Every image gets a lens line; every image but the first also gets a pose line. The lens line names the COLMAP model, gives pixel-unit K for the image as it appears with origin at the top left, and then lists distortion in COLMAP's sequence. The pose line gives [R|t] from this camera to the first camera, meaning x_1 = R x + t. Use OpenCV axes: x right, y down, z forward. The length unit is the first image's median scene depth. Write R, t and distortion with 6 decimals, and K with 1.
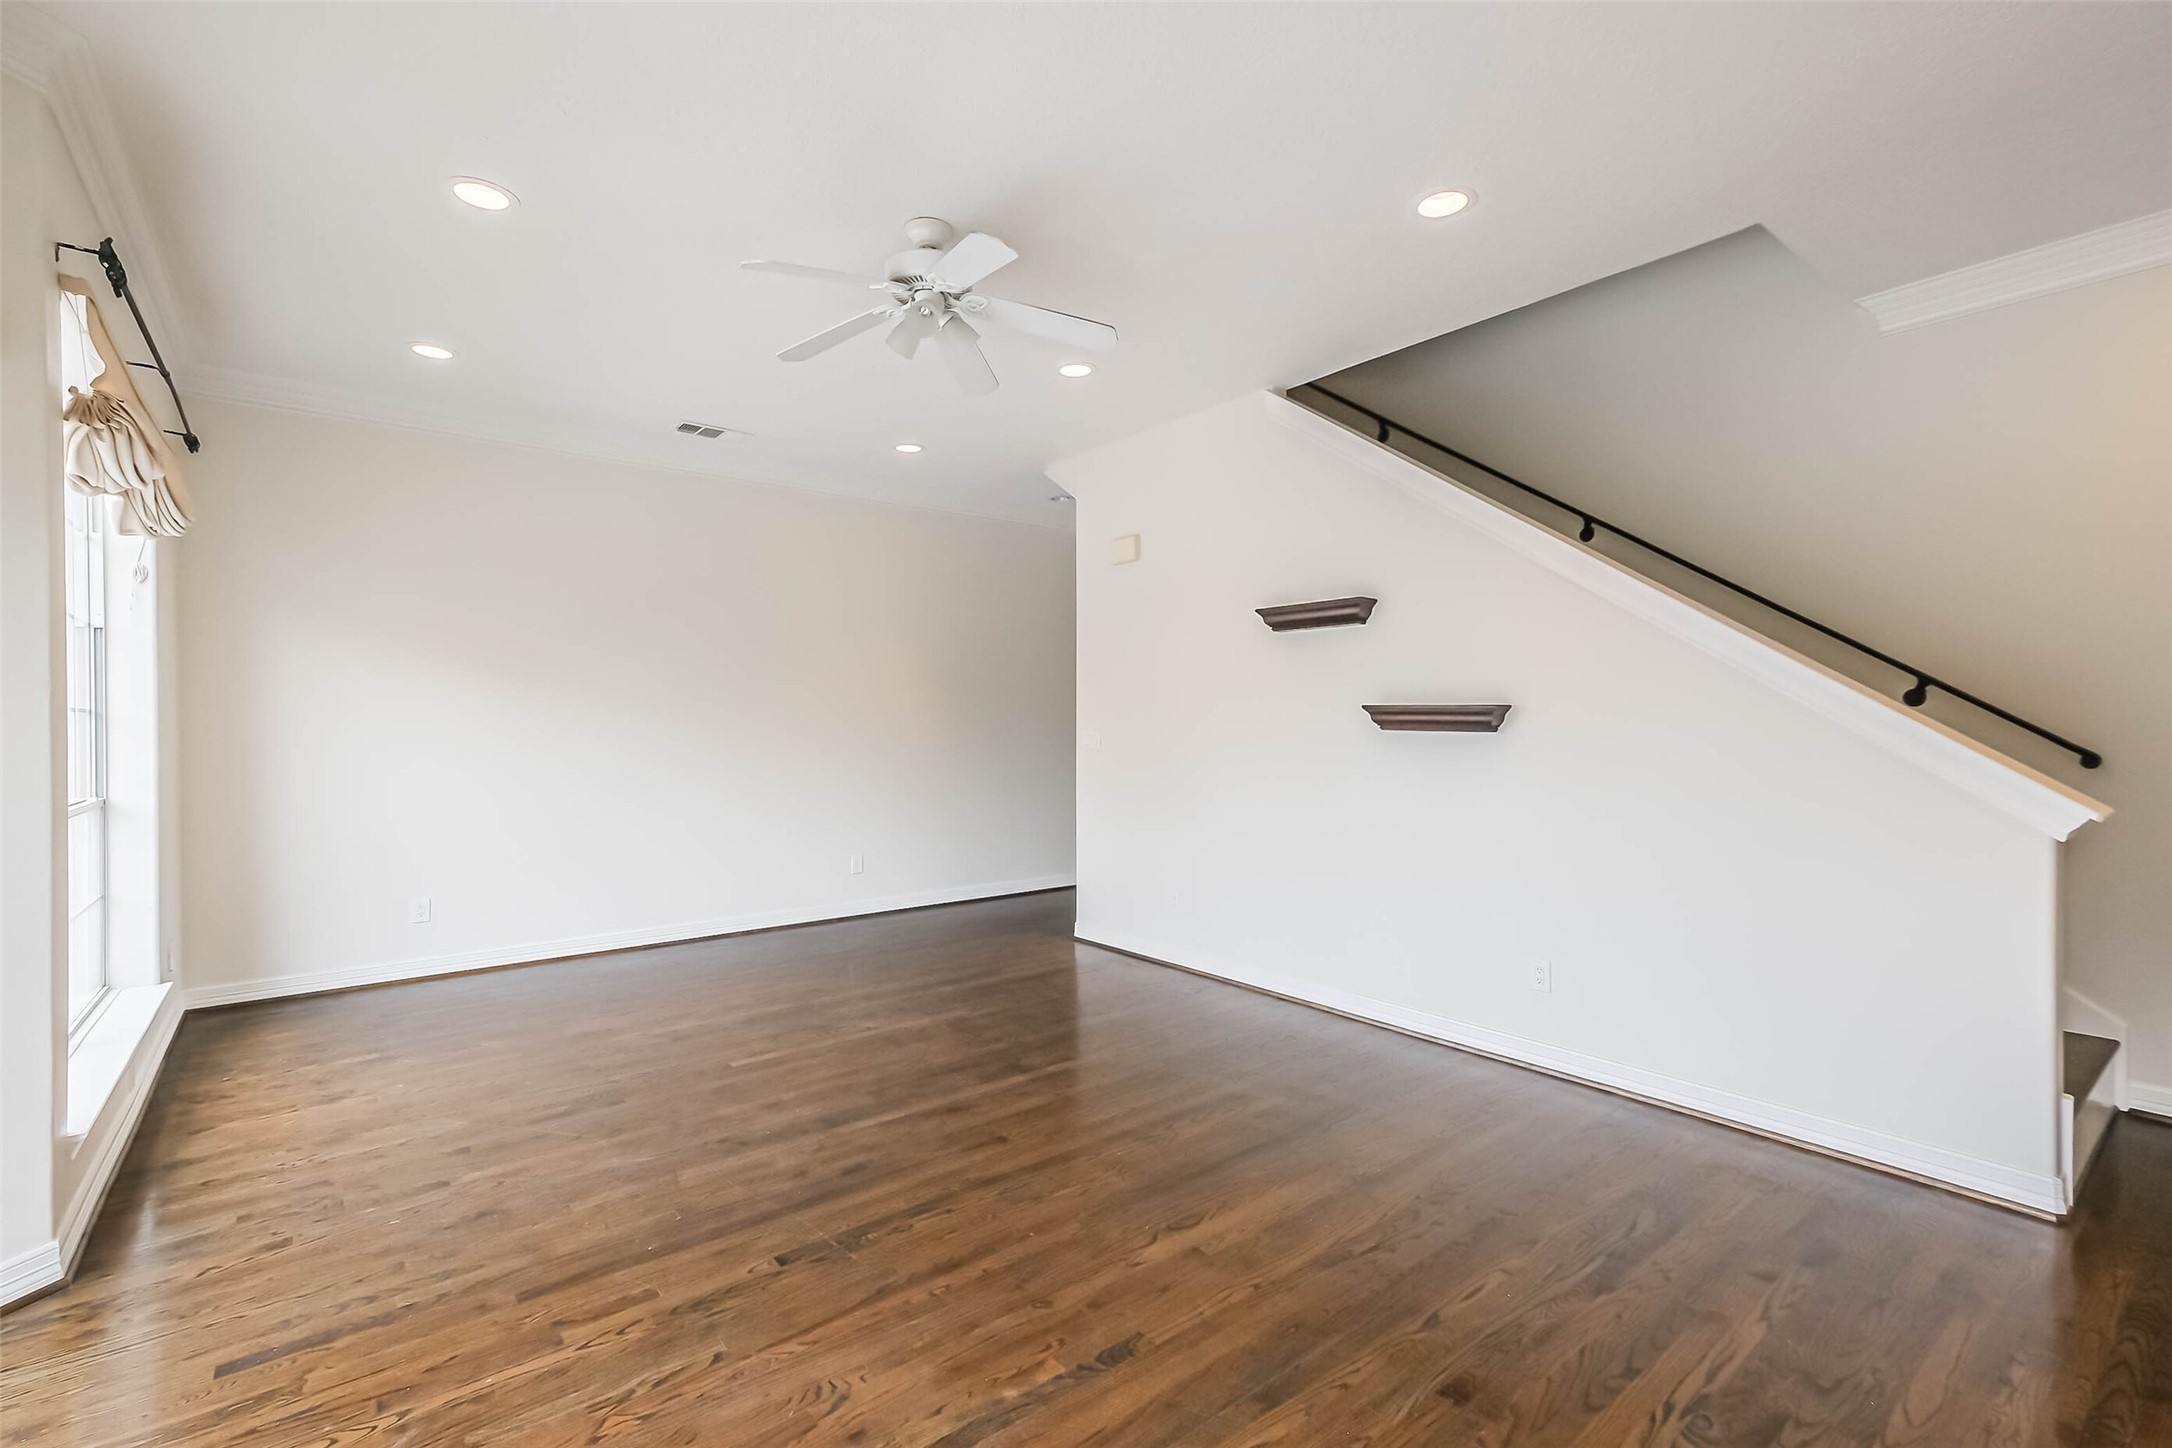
lens RADIAL K [[957.5, 0, 1085.9], [0, 957.5, 718.4], [0, 0, 1]] dist [0.016450, -0.001189]
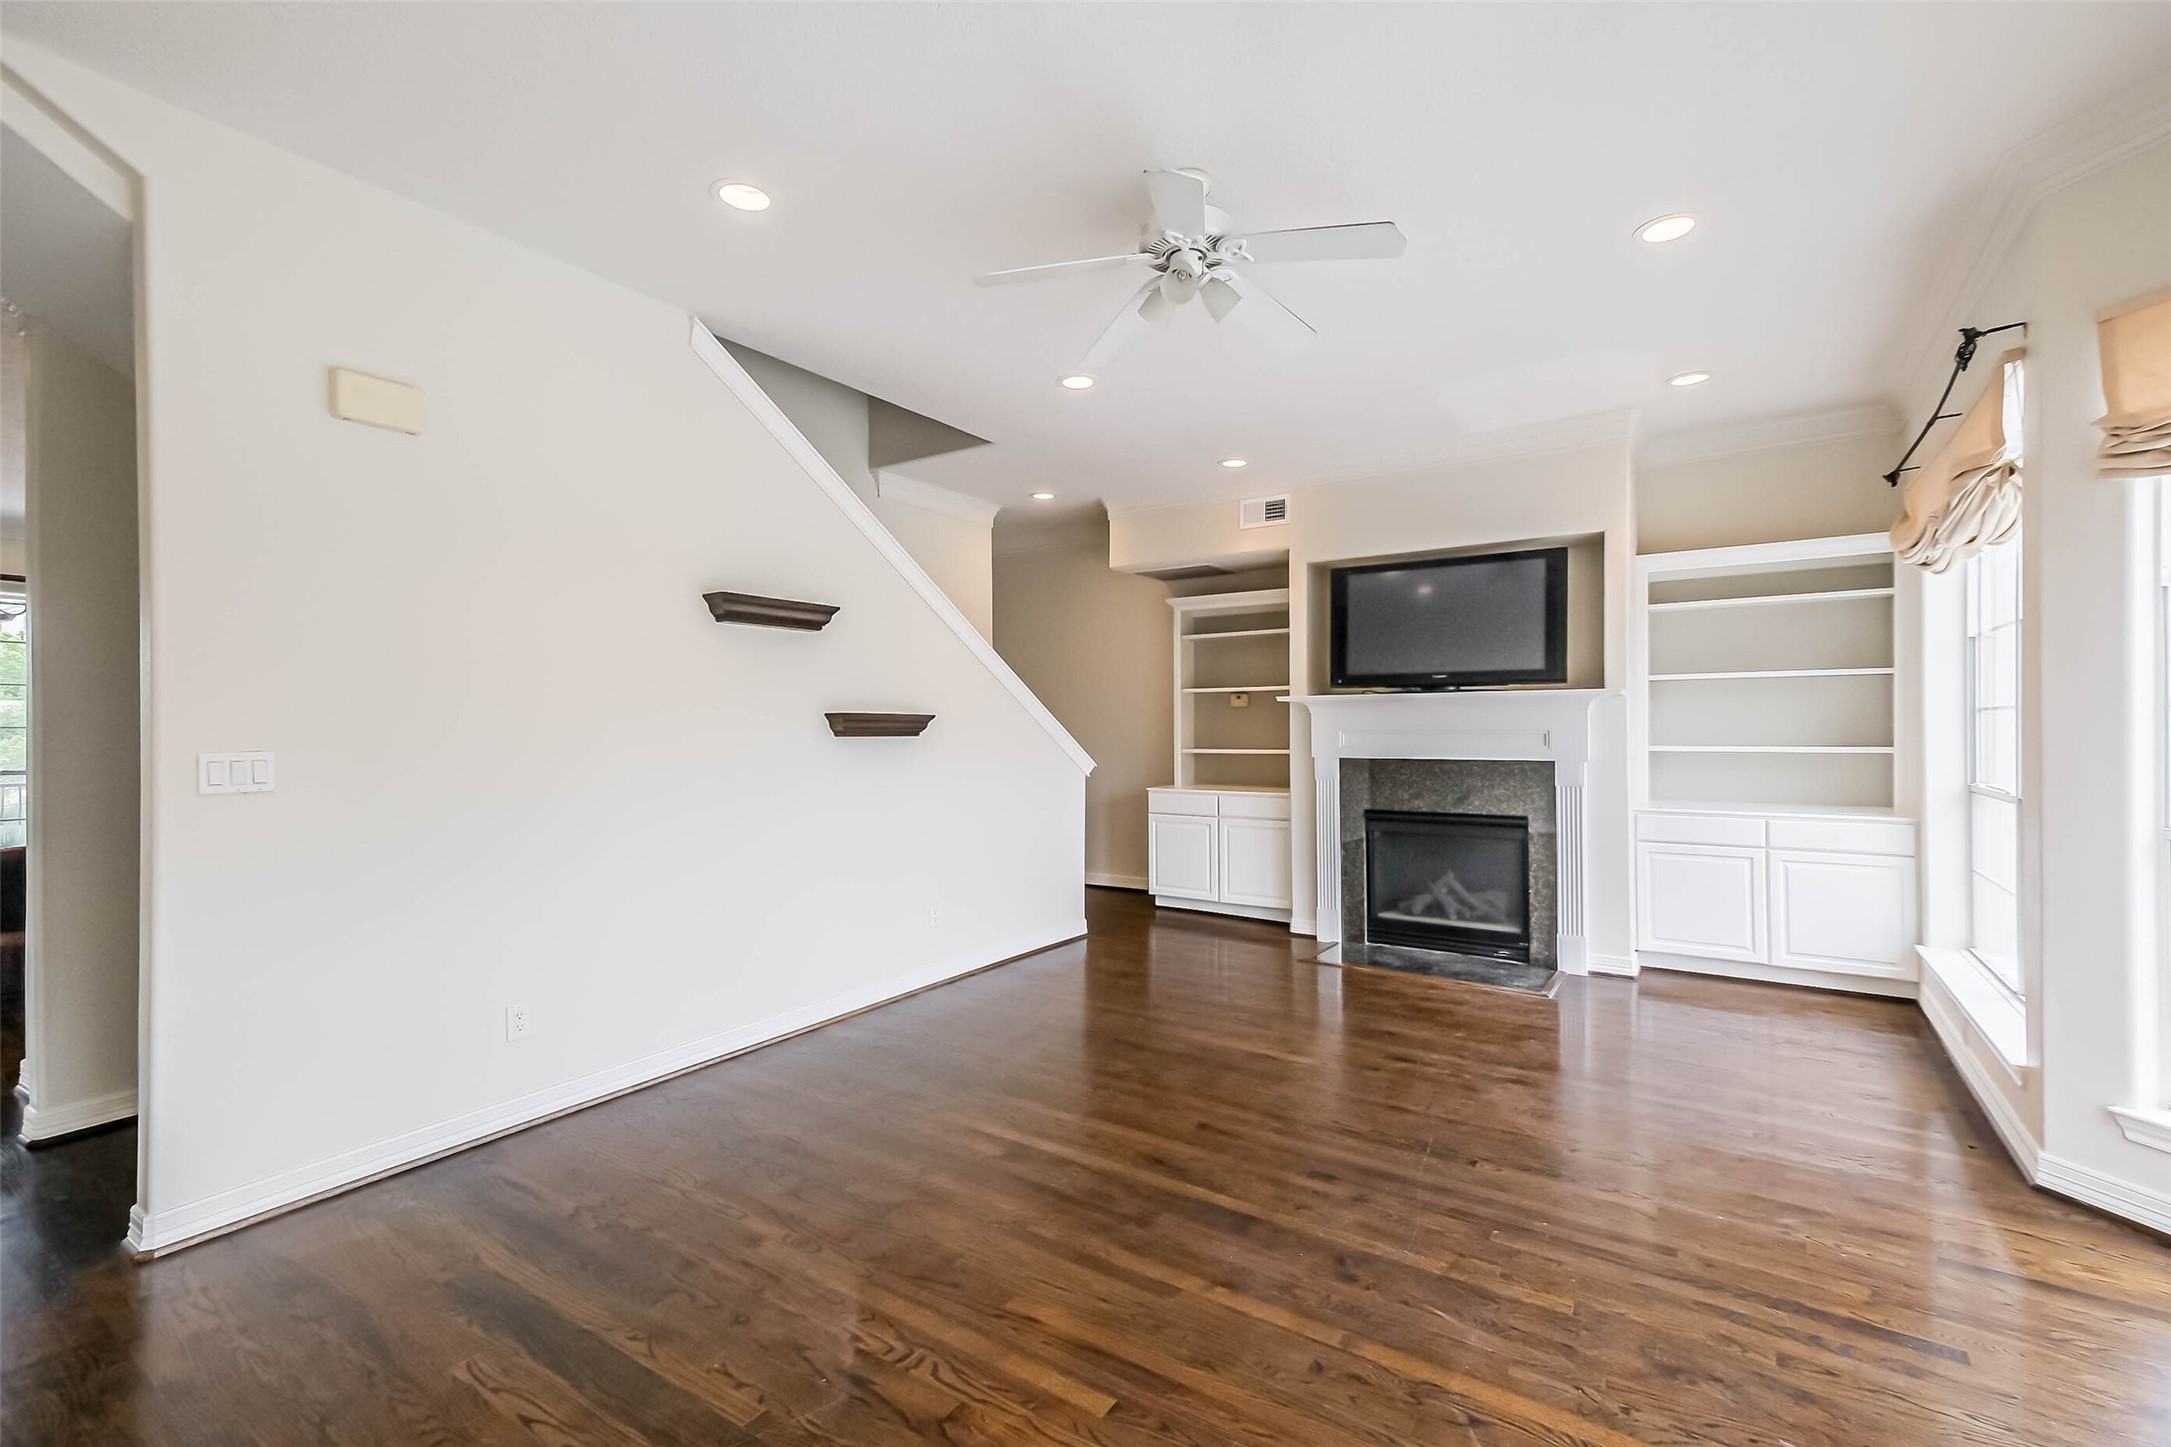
lens RADIAL K [[957.1, 0, 1088.5], [0, 957.1, 725.5], [0, 0, 1]] dist [0.016450, -0.001189]
pose [[-0.301119, 0.008949, 0.953545, -1.111527], [0.005793, 0.999955, -0.007555, 0.012987], [-0.953569, 0.003249, -0.301157, 1.521437]]
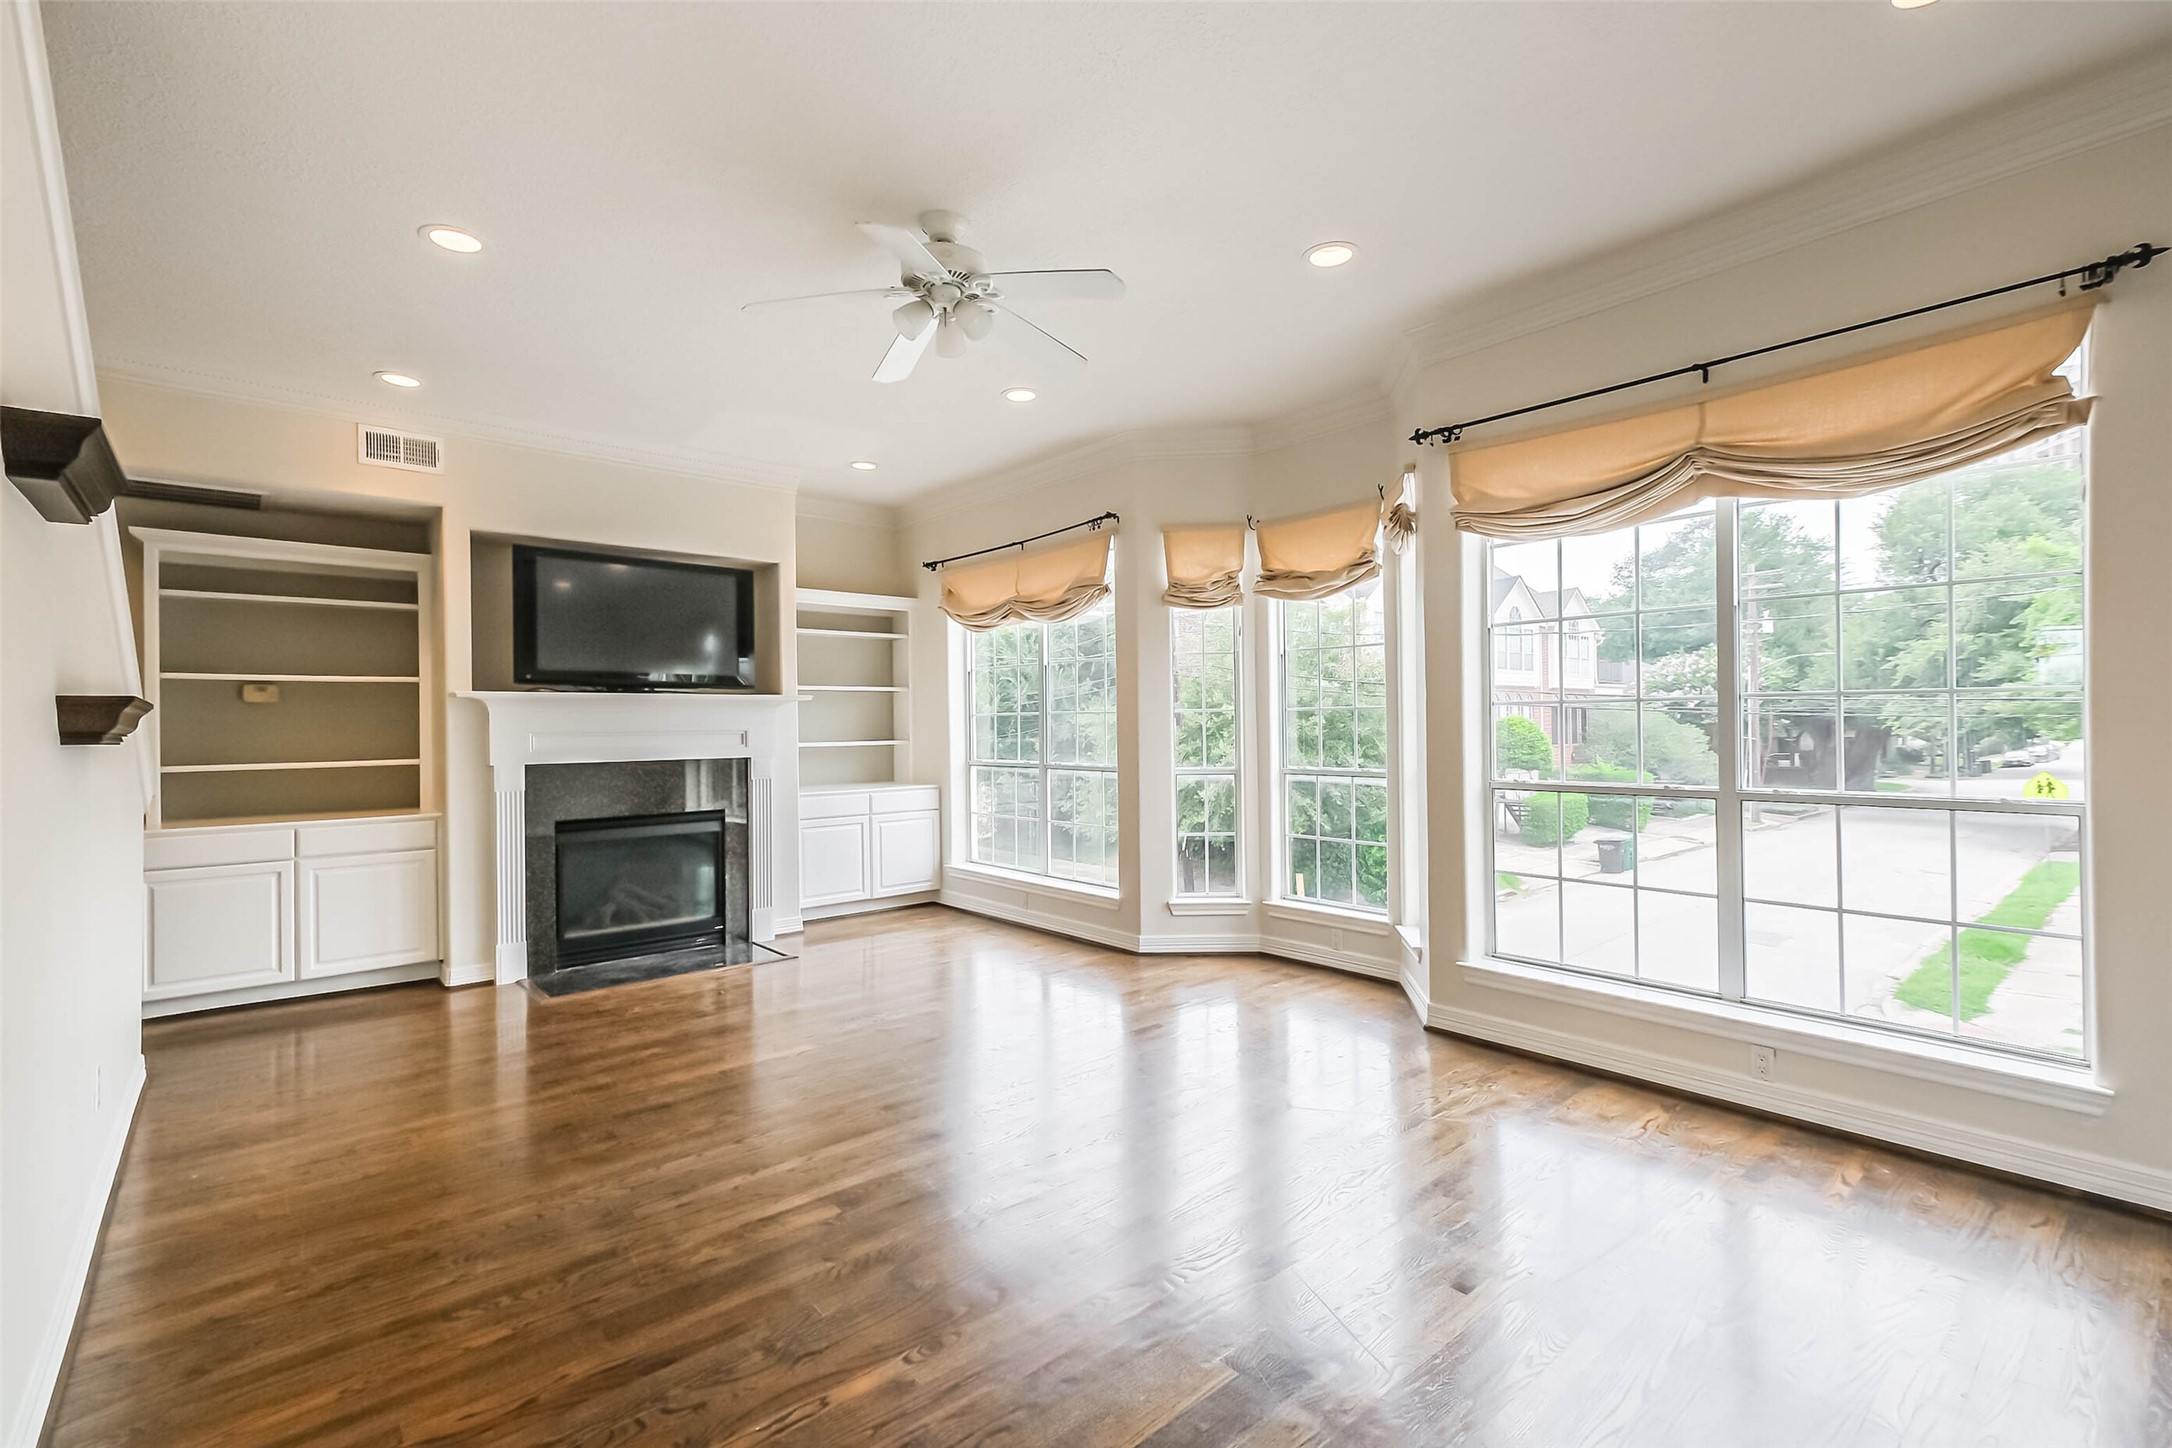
lens RADIAL K [[957.5, 0, 1092.4], [0, 957.5, 719.2], [0, 0, 1]] dist [0.016450, -0.001189]
pose [[-0.998521, 0.015177, -0.052199, -0.285668], [0.015327, 0.999879, -0.002479, 0.005521], [0.052155, -0.003276, -0.998634, 2.217124]]
